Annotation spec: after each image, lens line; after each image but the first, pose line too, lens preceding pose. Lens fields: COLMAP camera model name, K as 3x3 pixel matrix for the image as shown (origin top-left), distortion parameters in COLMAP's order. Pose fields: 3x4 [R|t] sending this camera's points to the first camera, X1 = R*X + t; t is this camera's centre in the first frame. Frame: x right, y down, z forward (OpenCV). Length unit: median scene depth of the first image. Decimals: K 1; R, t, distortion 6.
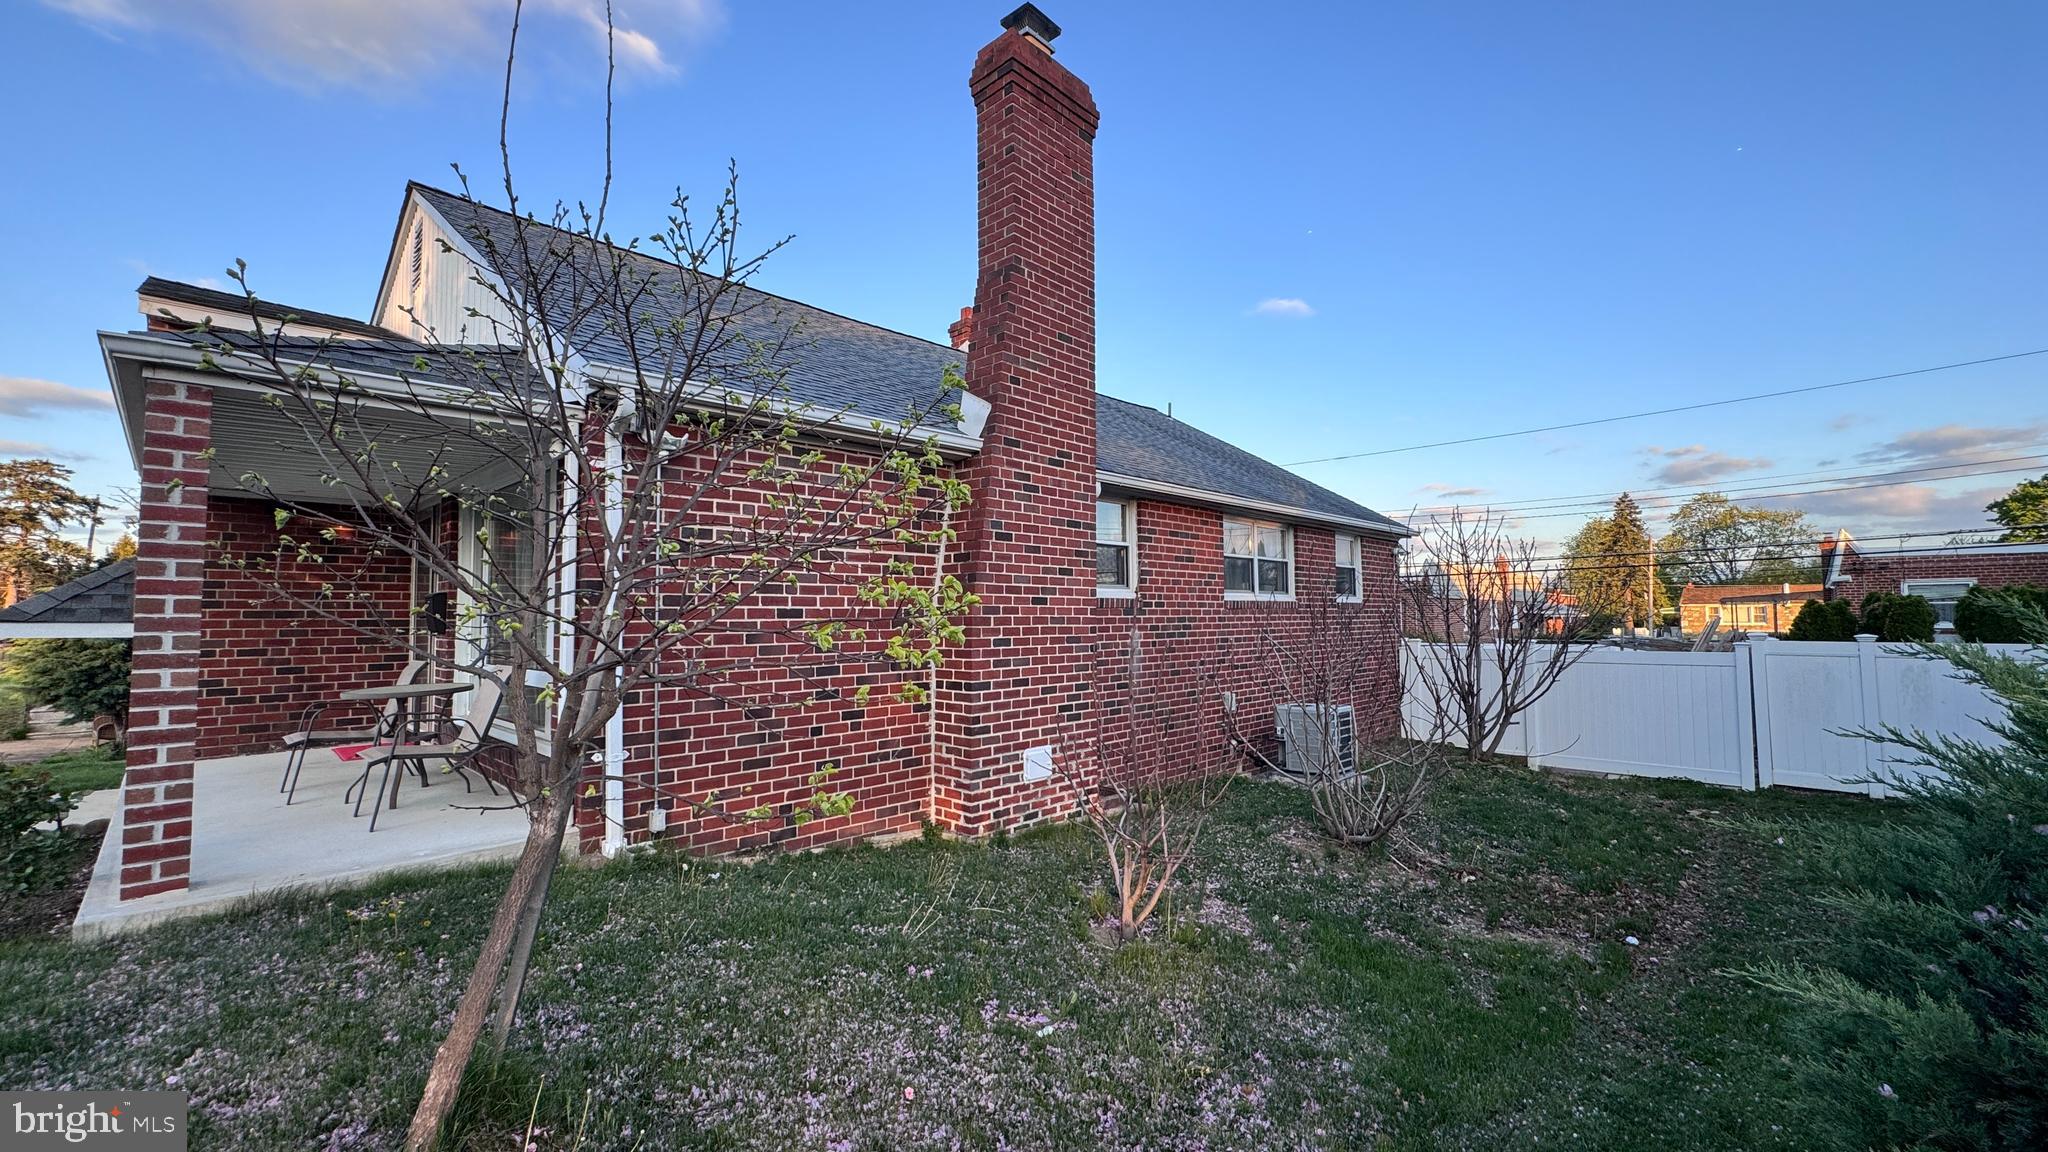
lens RADIAL K [[816.2, 0, 1024.0], [0, 816.2, 576.0], [0, 0, 1]] dist [-0.002335, -0.000488]
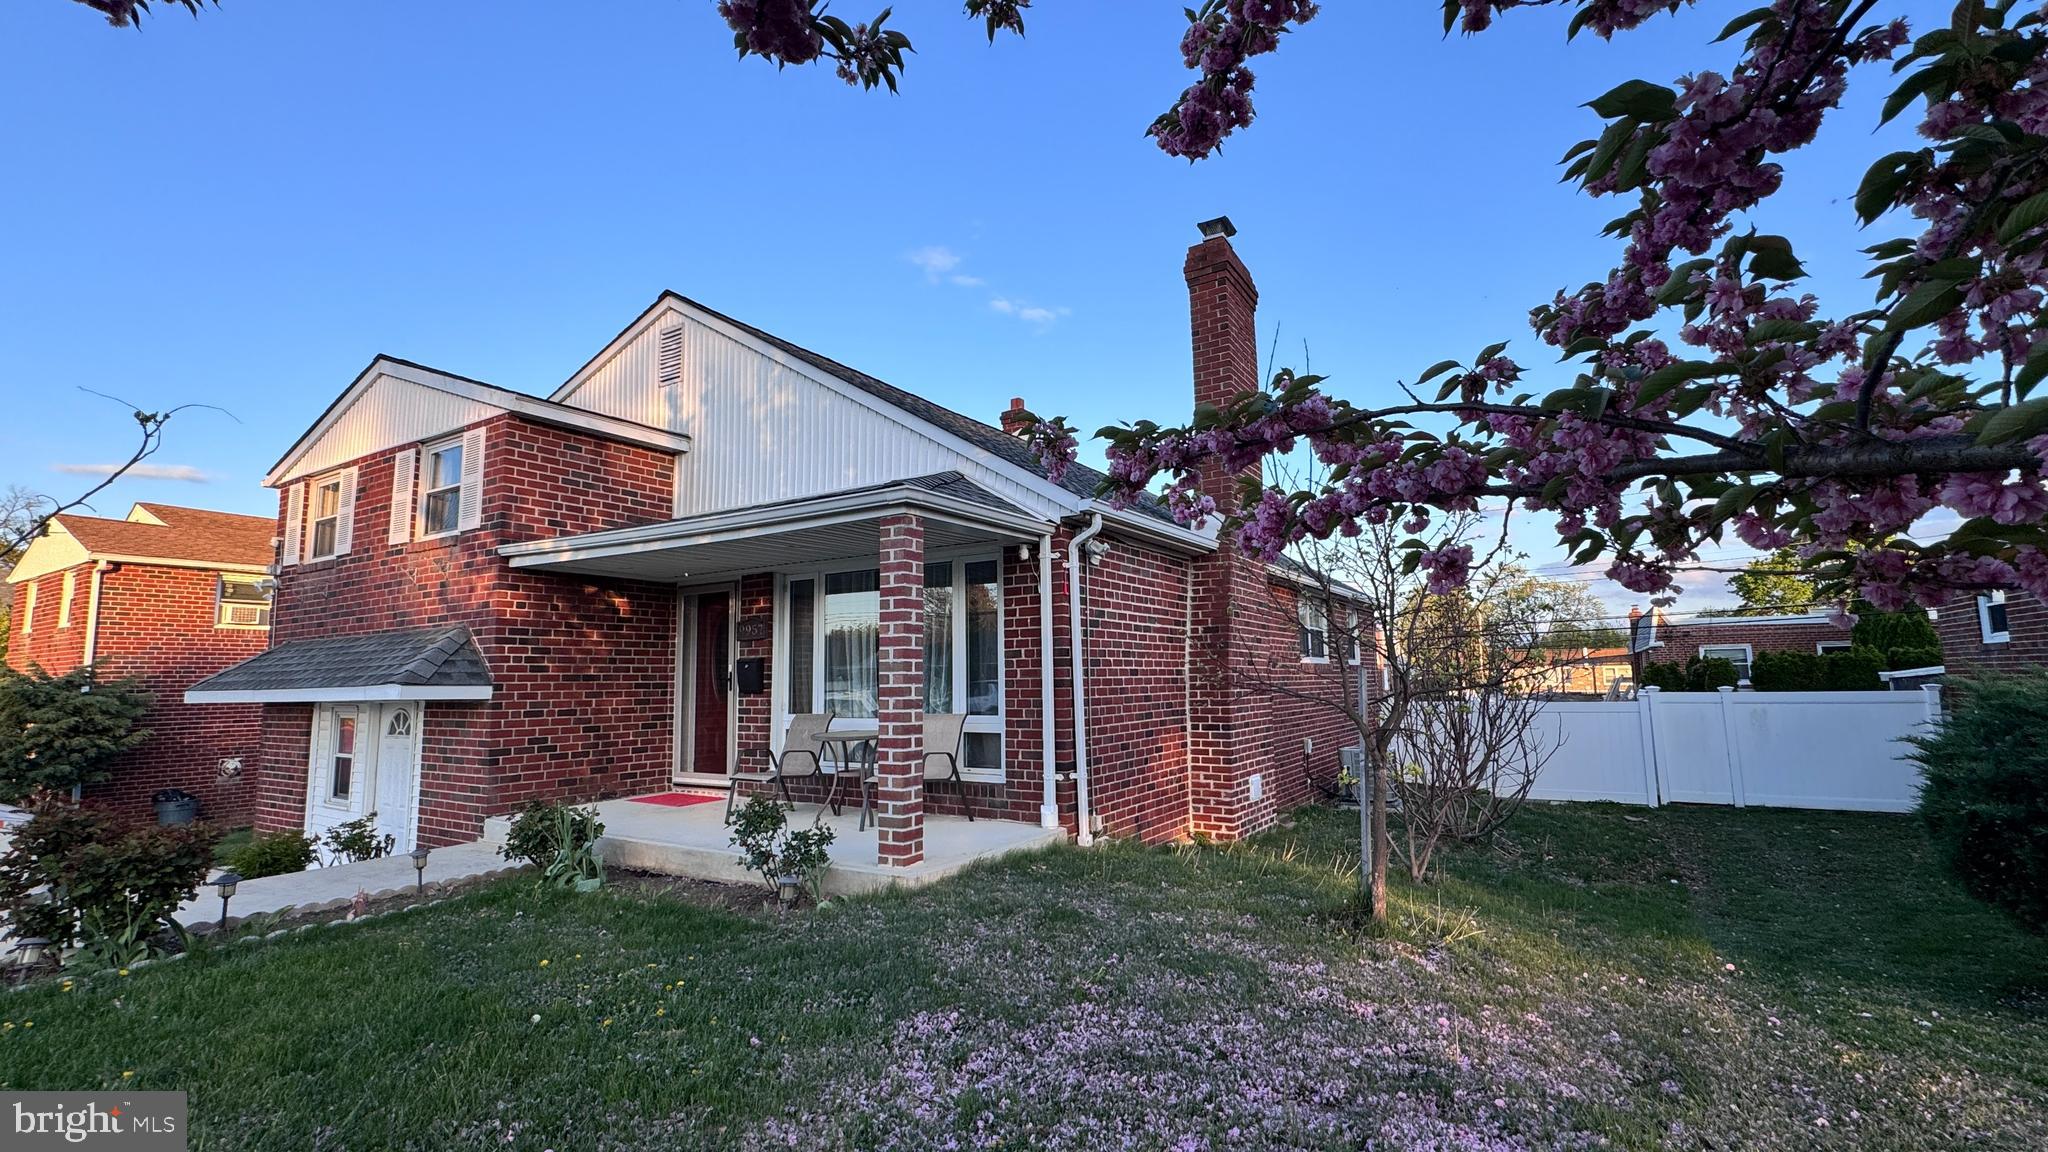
lens RADIAL K [[902.6, 0, 1024.0], [0, 902.6, 576.0], [0, 0, 1]] dist [-0.000646, -0.000053]
pose [[0.976597, 0.017749, 0.214345, -0.655656], [-0.002874, 0.997577, -0.069509, -0.007145], [-0.215059, 0.067266, 0.974282, -0.352610]]
